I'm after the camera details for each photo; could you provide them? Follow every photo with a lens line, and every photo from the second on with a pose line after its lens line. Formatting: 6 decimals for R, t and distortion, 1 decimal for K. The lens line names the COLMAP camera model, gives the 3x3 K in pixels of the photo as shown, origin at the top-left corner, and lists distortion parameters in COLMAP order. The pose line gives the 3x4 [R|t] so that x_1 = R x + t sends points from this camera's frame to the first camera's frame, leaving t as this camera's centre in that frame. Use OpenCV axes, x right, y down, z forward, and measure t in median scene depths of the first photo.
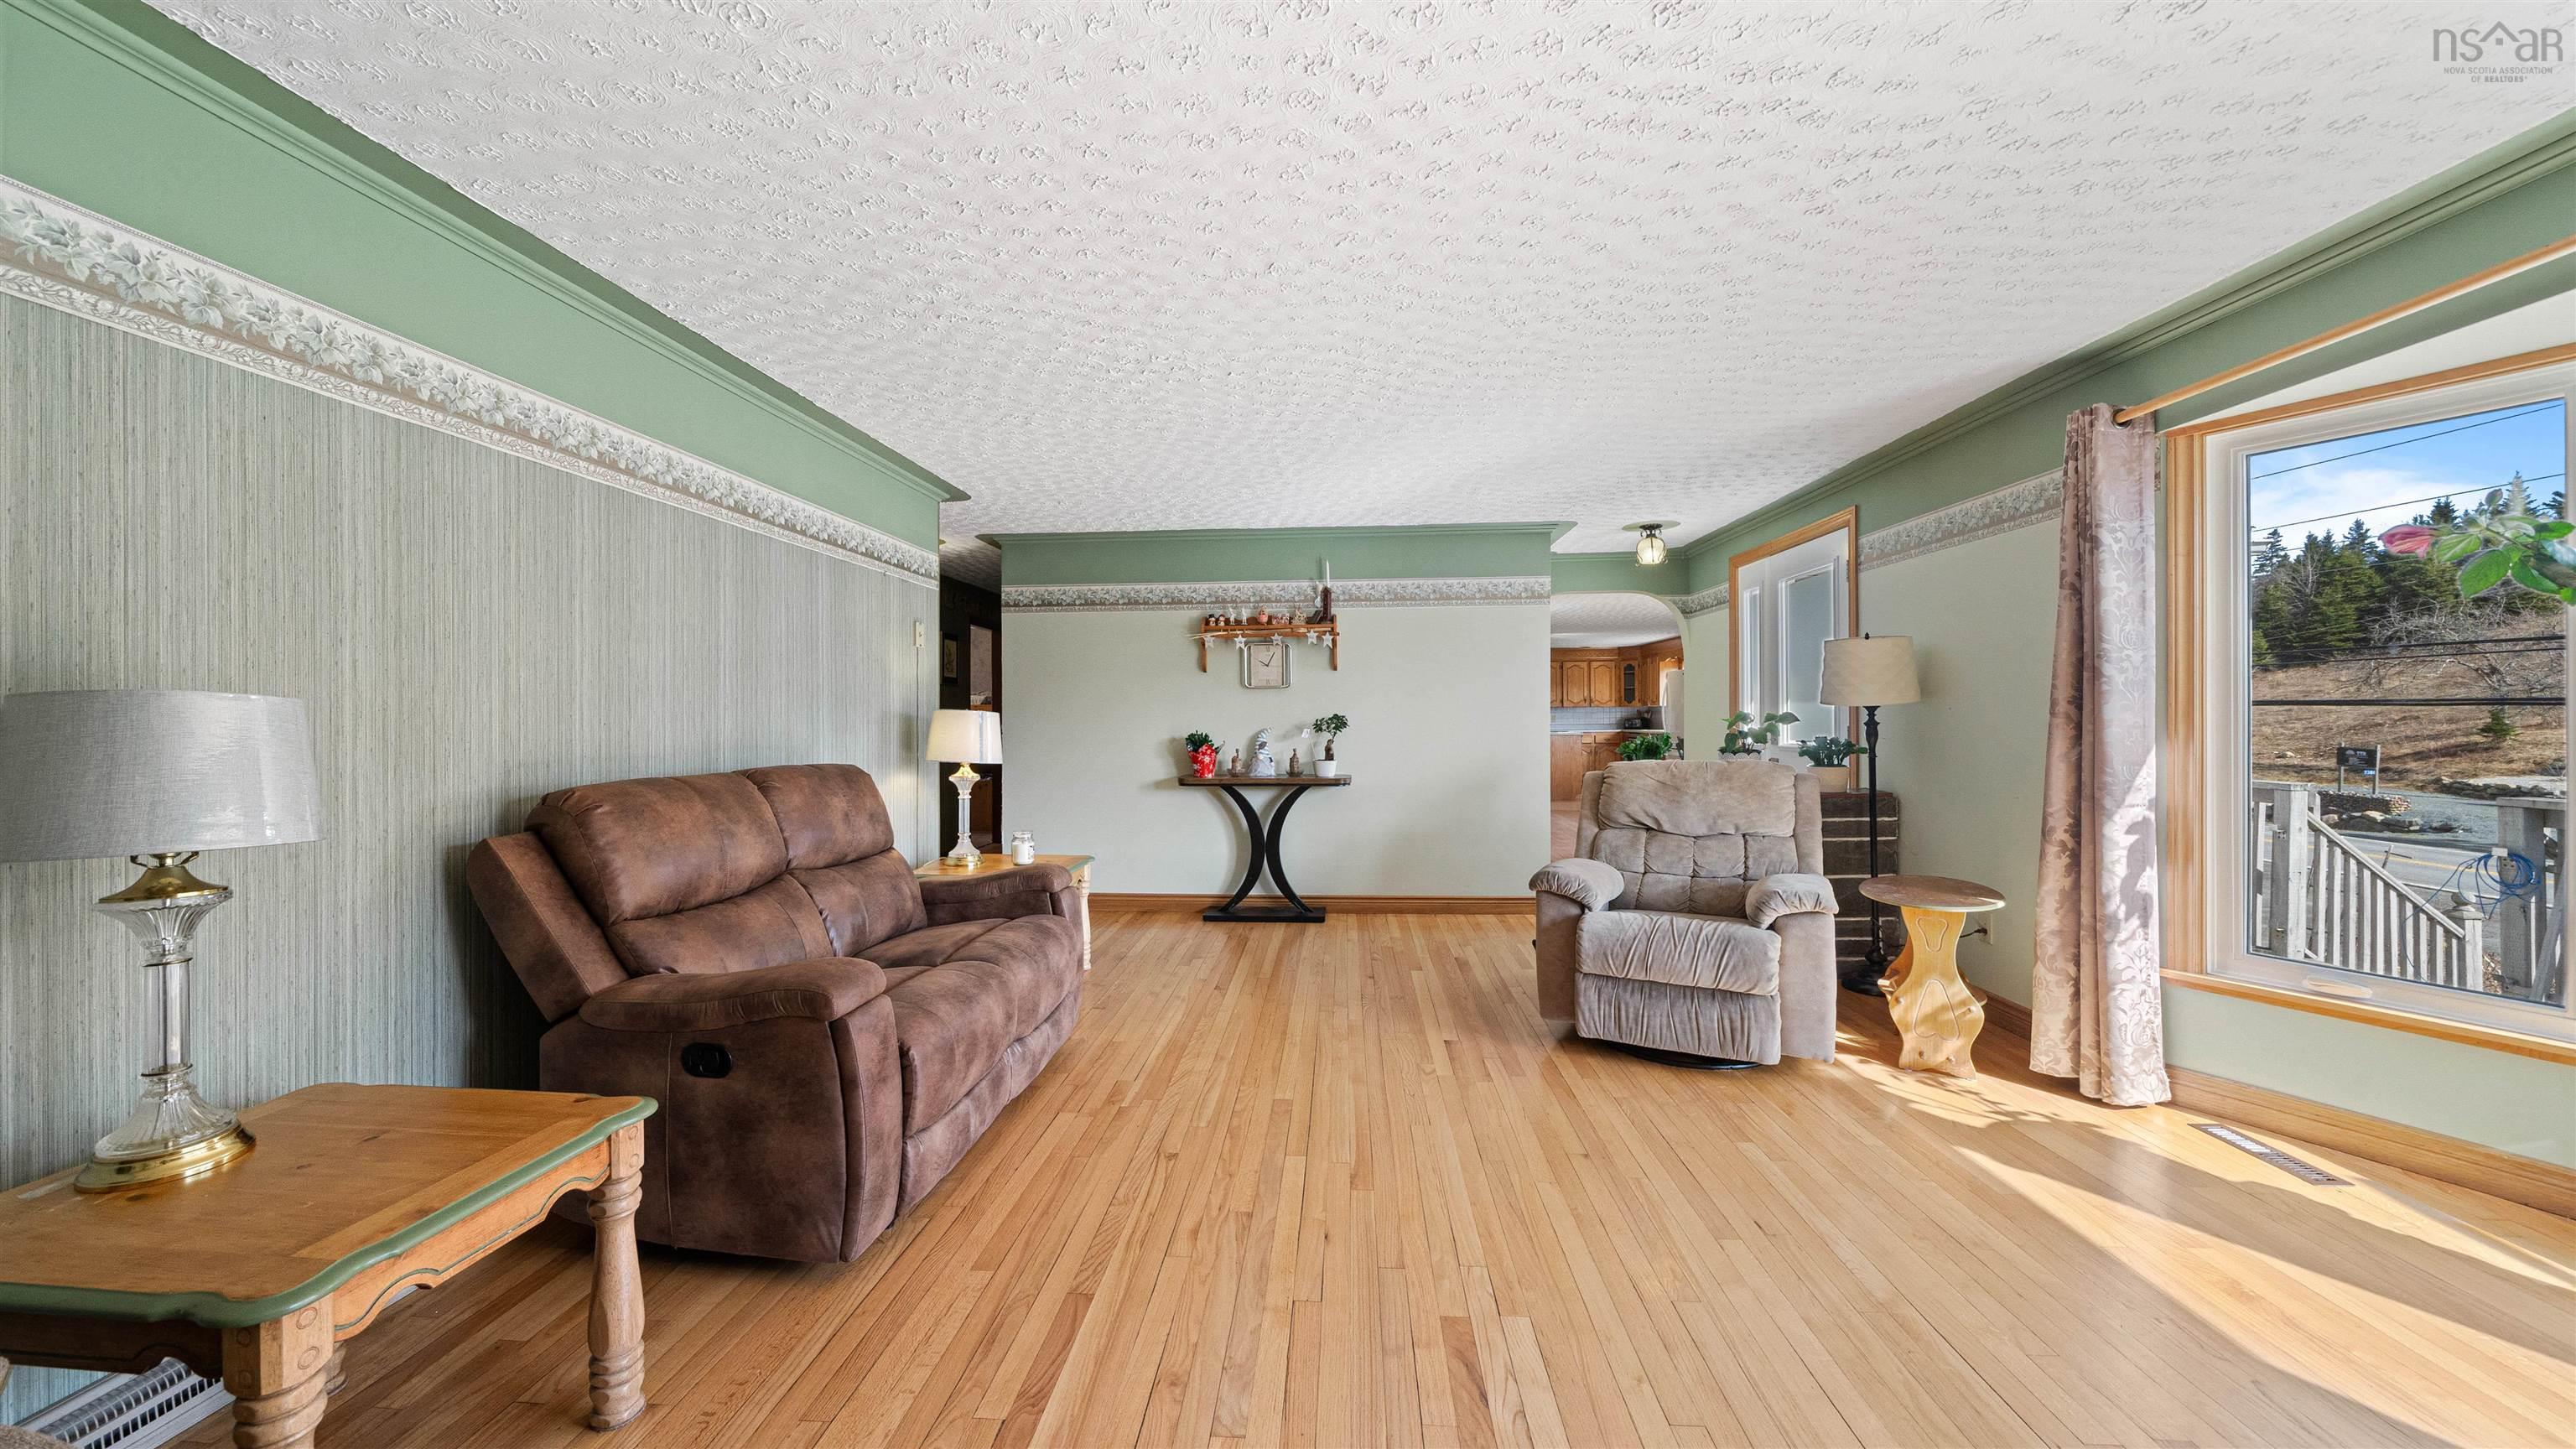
lens RADIAL K [[898.9, 0, 1276.2], [0, 898.9, 717.6], [0, 0, 1]] dist [-0.002314, -0.000194]
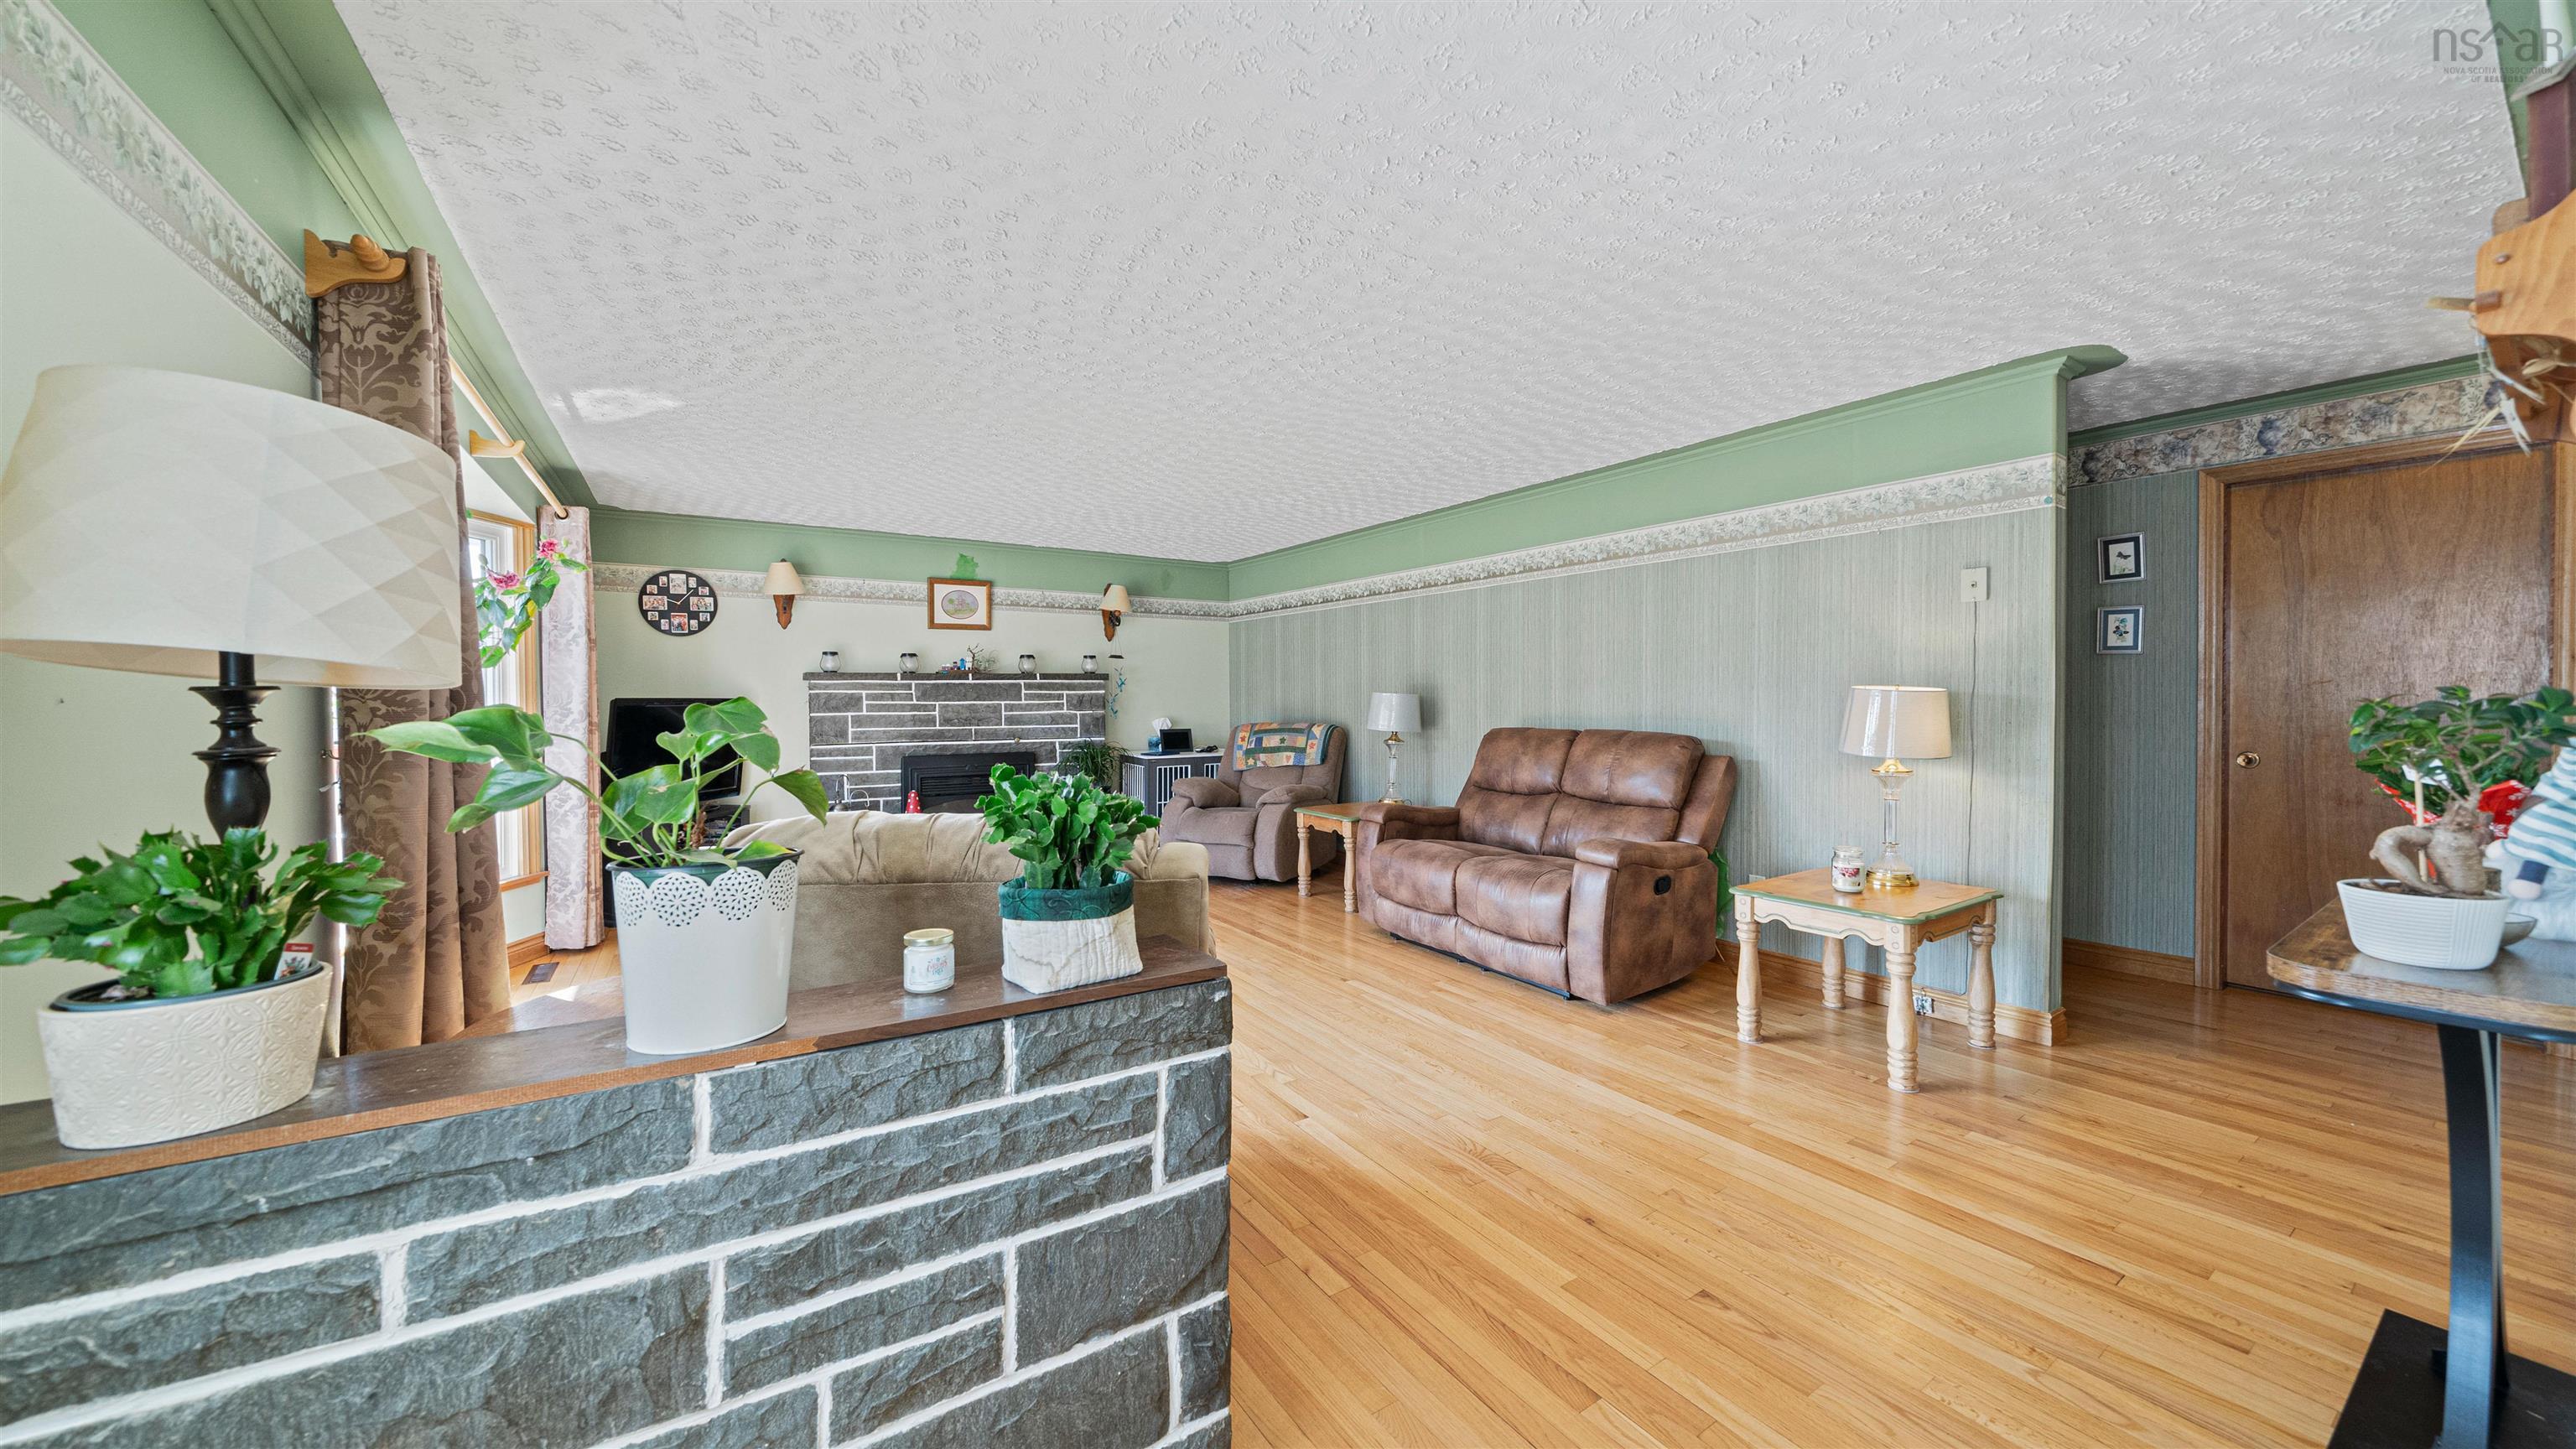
lens RADIAL K [[900.3, 0, 1263.1], [0, 900.3, 716.1], [0, 0, 1]] dist [0.000409, 0.000018]
pose [[-0.805685, 0.022831, -0.591904, 0.745869], [0.011275, 0.999667, 0.023213, -0.008610], [0.592237, 0.012028, -0.805674, 1.769799]]
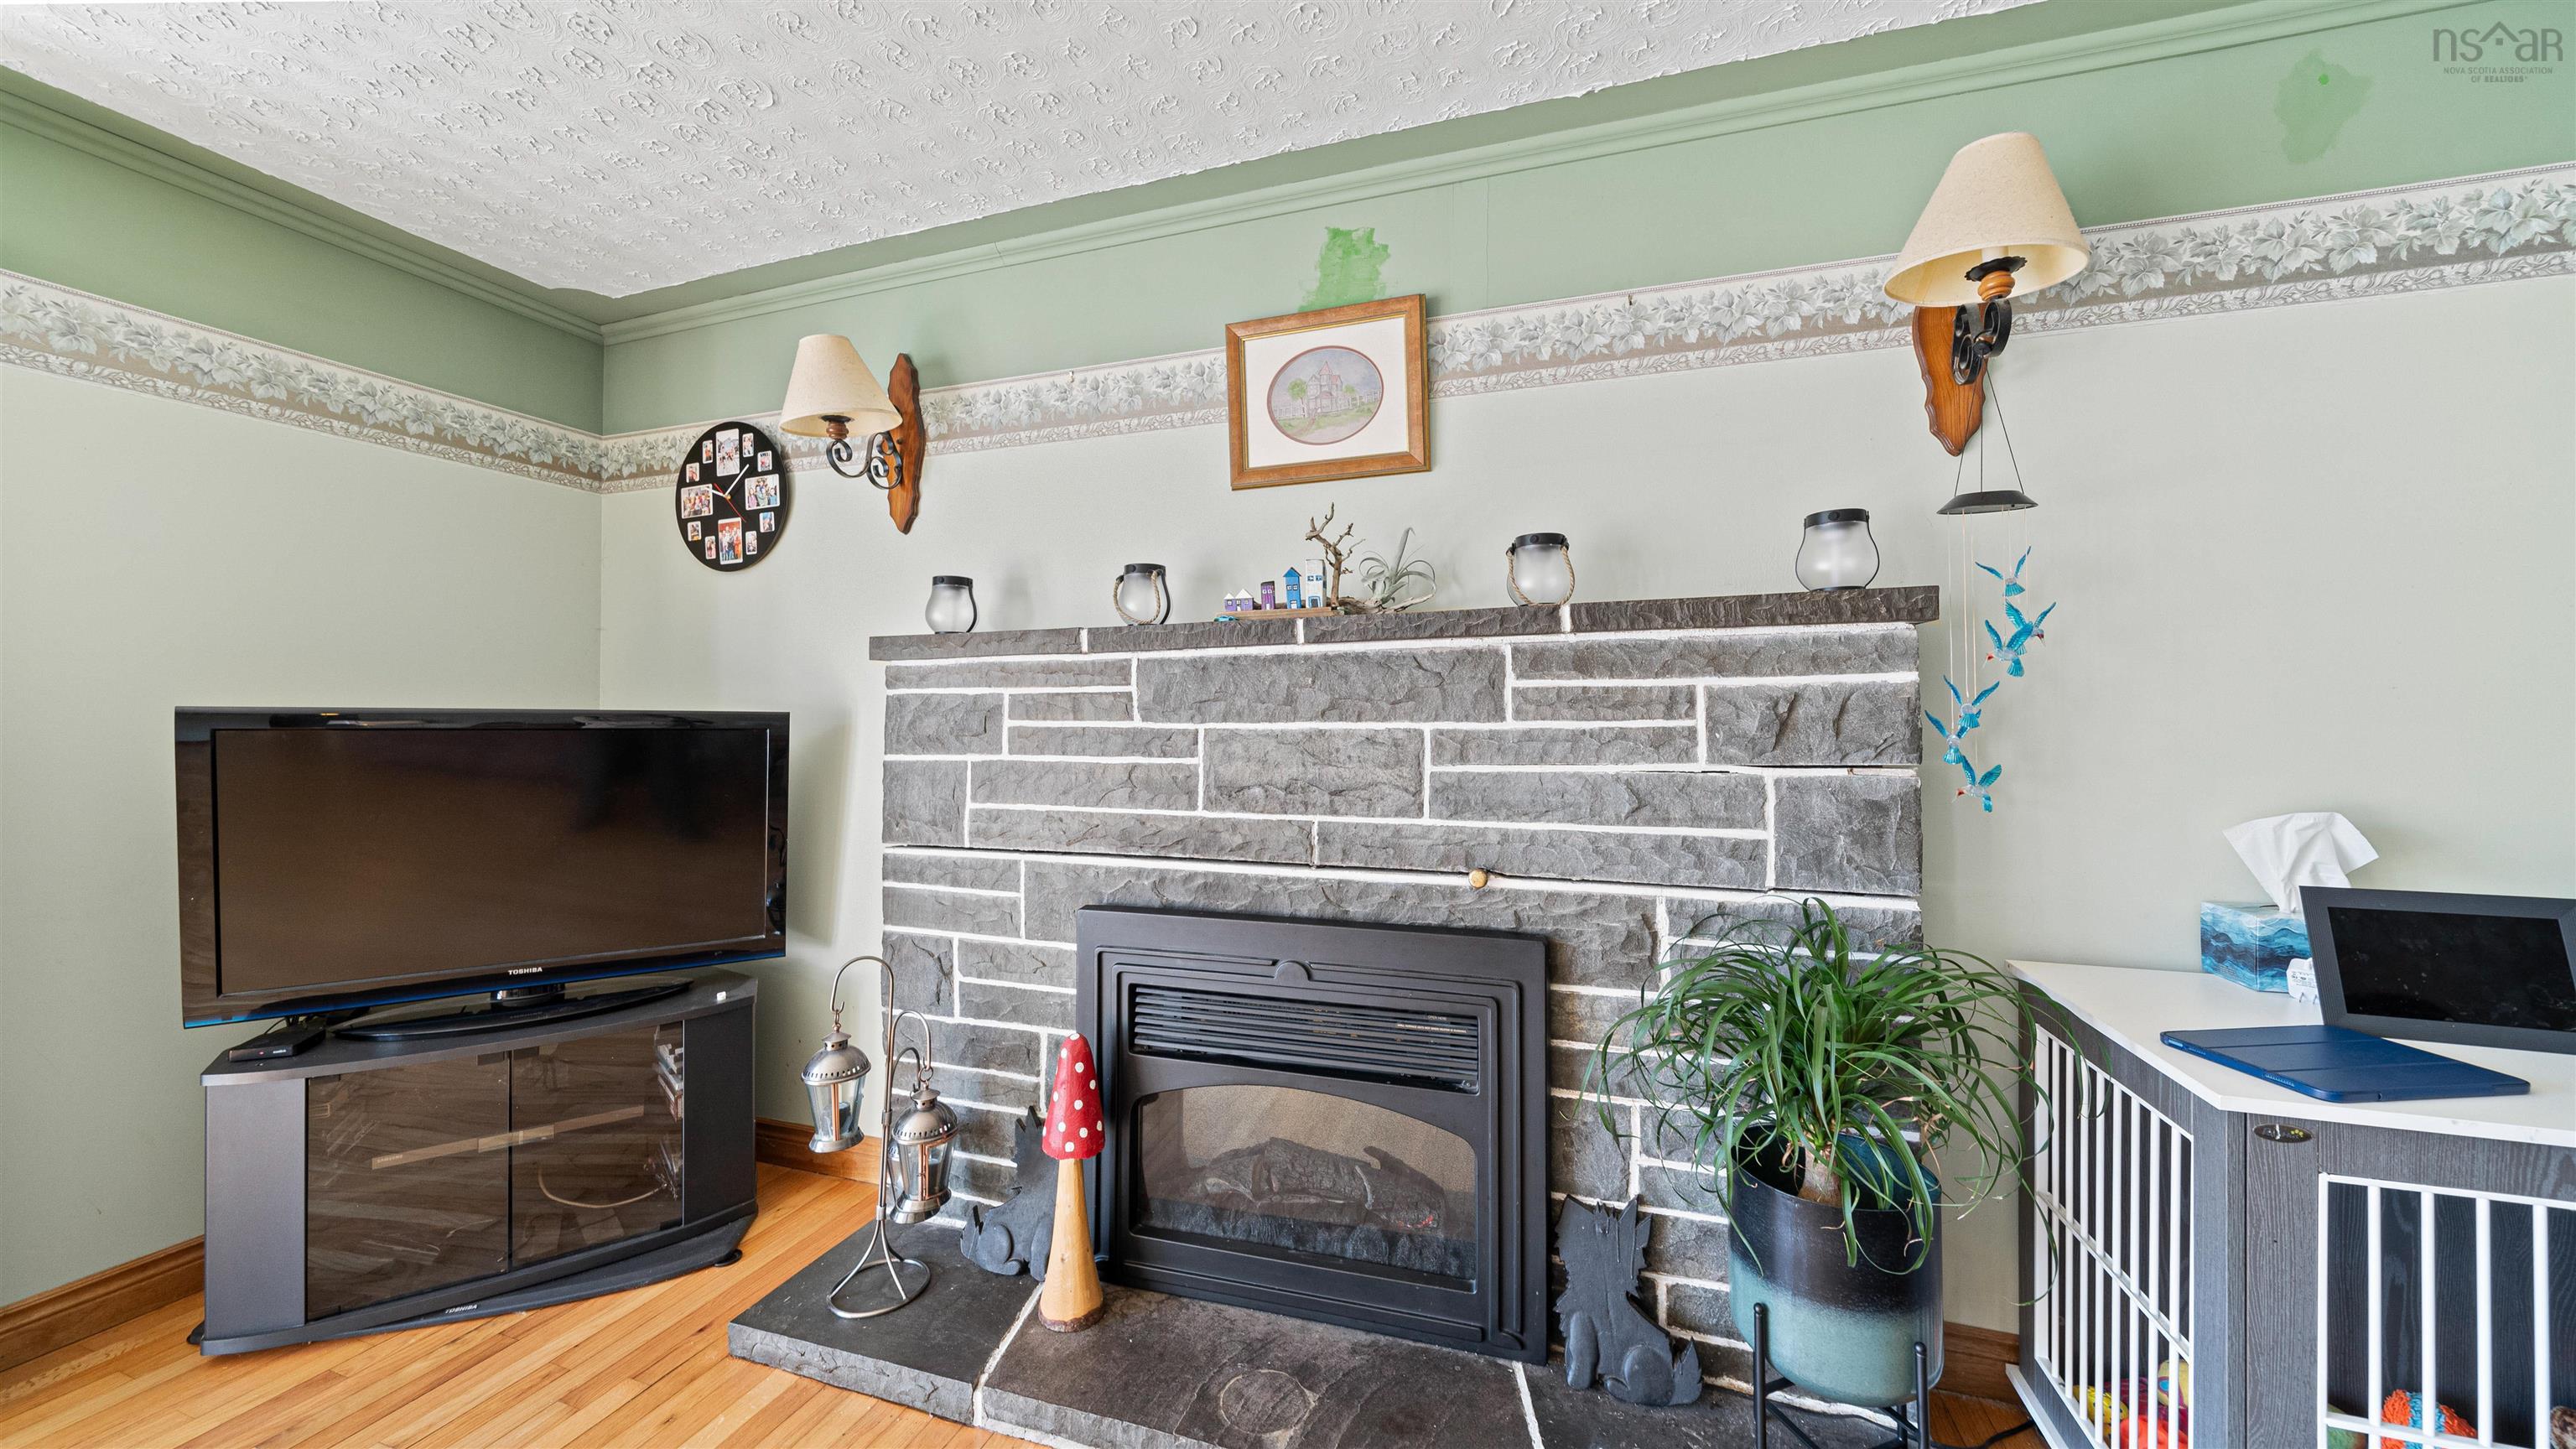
lens RADIAL K [[900.9, 0, 1297.7], [0, 900.9, 704.7], [0, 0, 1]] dist [-0.002886, 0.000028]
pose [[-0.970922, 0.013809, 0.238999, -0.087200], [0.008633, 0.999705, -0.022693, 0.000340], [-0.239242, -0.019969, -0.970755, 0.213329]]
